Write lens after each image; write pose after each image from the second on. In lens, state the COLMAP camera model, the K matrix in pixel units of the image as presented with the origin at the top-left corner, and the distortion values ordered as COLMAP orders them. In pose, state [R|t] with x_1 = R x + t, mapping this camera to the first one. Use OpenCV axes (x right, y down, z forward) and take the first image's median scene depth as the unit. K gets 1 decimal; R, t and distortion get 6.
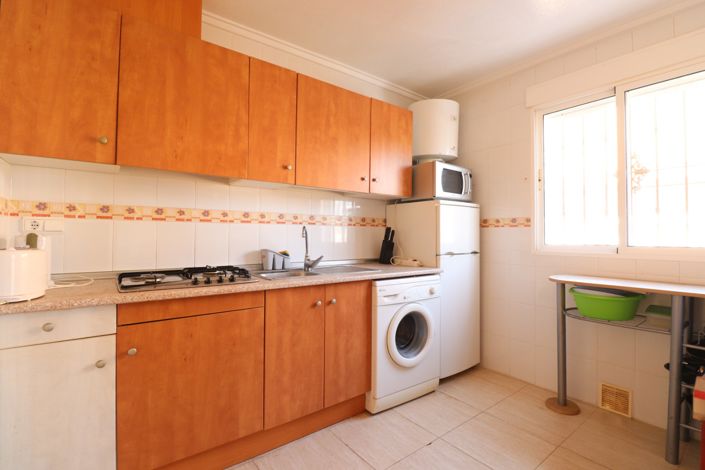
lens RADIAL K [[329.0, 0, 352.5], [0, 329.0, 235.0], [0, 0, 1]] dist [-0.001742, -0.000668]
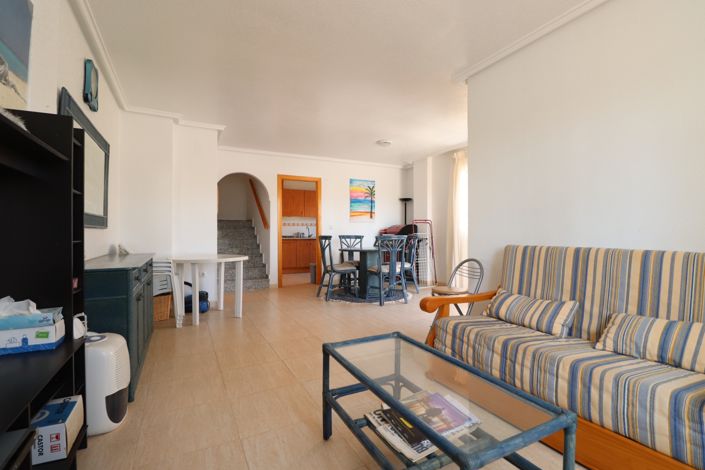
lens RADIAL K [[329.0, 0, 352.5], [0, 329.0, 235.0], [0, 0, 1]] dist [-0.001742, -0.000668]
pose [[0.985055, -0.010561, -0.171913, 1.093437], [0.012283, 0.999884, 0.008957, 0.048727], [0.171799, -0.010934, 0.985071, -2.891339]]
